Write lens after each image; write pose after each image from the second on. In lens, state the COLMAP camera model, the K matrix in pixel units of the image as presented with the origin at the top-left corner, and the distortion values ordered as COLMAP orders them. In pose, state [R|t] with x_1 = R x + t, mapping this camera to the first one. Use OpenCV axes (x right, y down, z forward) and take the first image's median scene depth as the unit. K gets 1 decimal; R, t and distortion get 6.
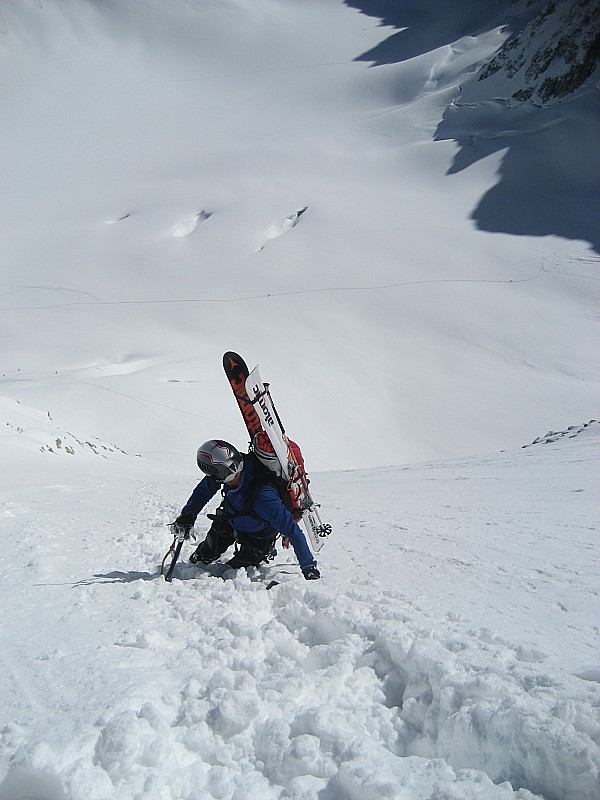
lens RADIAL K [[795.6, 0, 301.2], [0, 795.6, 399.3], [0, 0, 1]] dist [-0.057342, 0.000000]
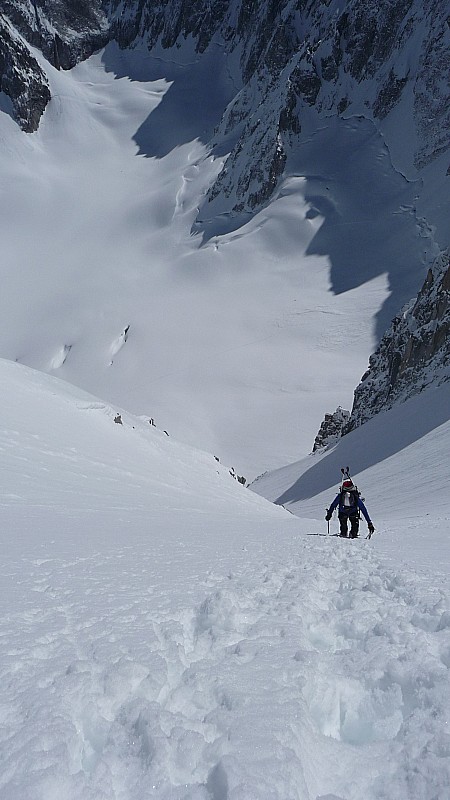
lens RADIAL K [[652.6, 0, 220.6], [0, 652.6, 400.5], [0, 0, 1]] dist [-0.055326, 0.028729]
pose [[0.948077, -0.295047, 0.118736, -0.016236], [0.295686, 0.955202, 0.012606, -0.051482], [-0.117136, 0.023157, 0.992846, -0.265400]]
